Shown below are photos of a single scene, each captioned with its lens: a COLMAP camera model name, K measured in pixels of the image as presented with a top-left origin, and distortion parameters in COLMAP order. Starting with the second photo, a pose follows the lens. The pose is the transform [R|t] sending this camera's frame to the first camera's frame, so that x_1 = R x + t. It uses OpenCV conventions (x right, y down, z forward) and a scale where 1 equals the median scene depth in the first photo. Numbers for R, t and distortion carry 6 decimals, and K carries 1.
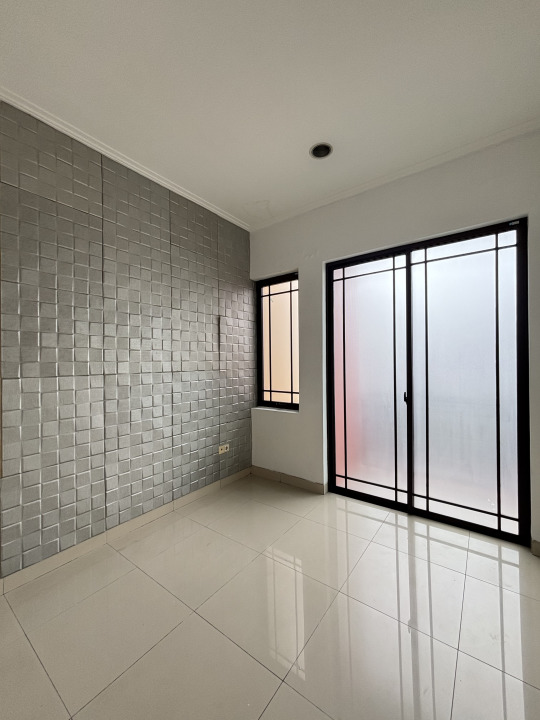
lens RADIAL K [[291.5, 0, 269.3], [0, 291.5, 361.4], [0, 0, 1]] dist [0.001039, 0.000192]
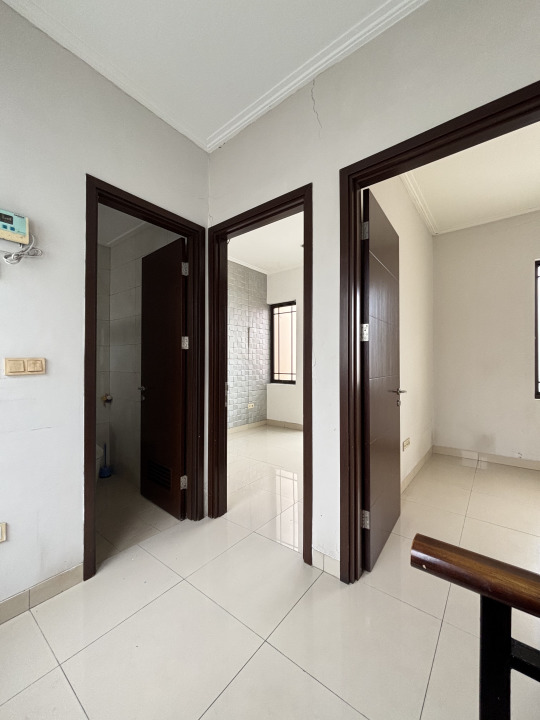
lens RADIAL K [[291.5, 0, 269.3], [0, 291.5, 361.4], [0, 0, 1]] dist [0.001039, 0.000192]
pose [[0.999458, 0.008570, -0.031778, 0.001598], [-0.008632, 0.999961, -0.001807, 0.042365], [0.031762, 0.002081, 0.999493, -0.652343]]
